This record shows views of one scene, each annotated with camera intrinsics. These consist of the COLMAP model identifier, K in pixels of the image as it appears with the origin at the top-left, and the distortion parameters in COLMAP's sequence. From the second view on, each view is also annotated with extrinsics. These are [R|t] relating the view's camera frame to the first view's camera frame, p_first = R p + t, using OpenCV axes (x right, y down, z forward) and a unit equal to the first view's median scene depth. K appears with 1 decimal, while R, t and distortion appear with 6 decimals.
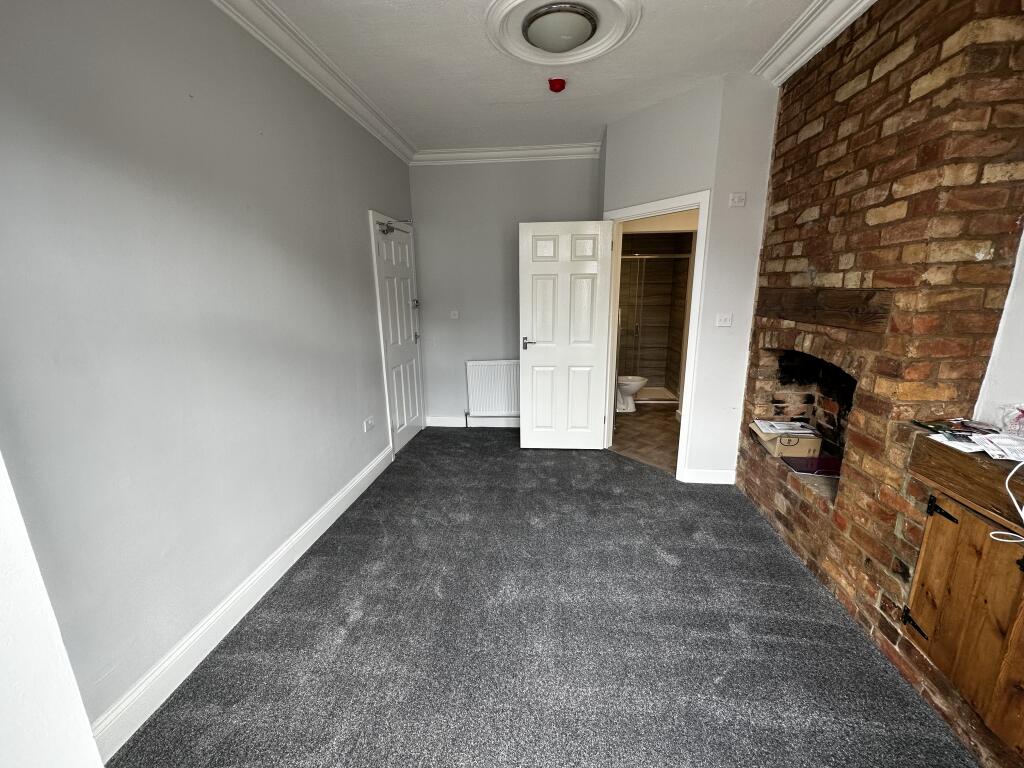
lens RADIAL K [[403.1, 0, 512.0], [0, 403.1, 384.0], [0, 0, 1]] dist [-0.017327, 0.000160]
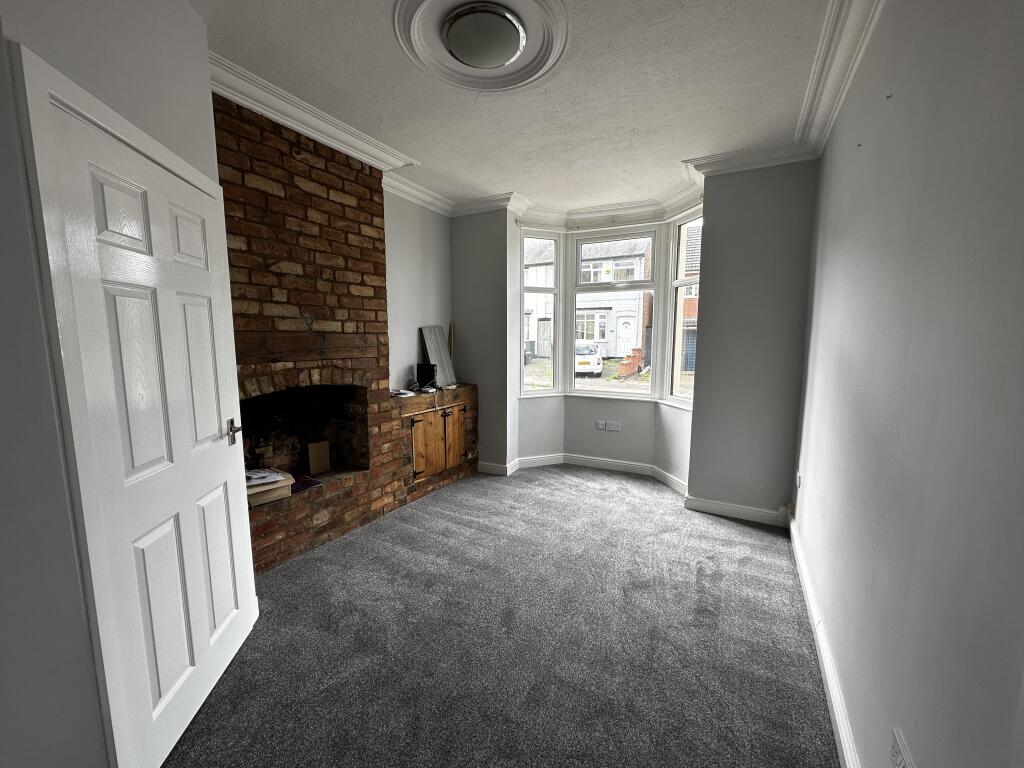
lens RADIAL K [[403.1, 0, 512.0], [0, 403.1, 384.0], [0, 0, 1]] dist [-0.017327, 0.000160]
pose [[-0.916387, -0.035097, 0.398751, -0.305295], [0.101308, 0.943384, 0.315853, -0.421512], [-0.387261, 0.329840, -0.860950, 1.896929]]
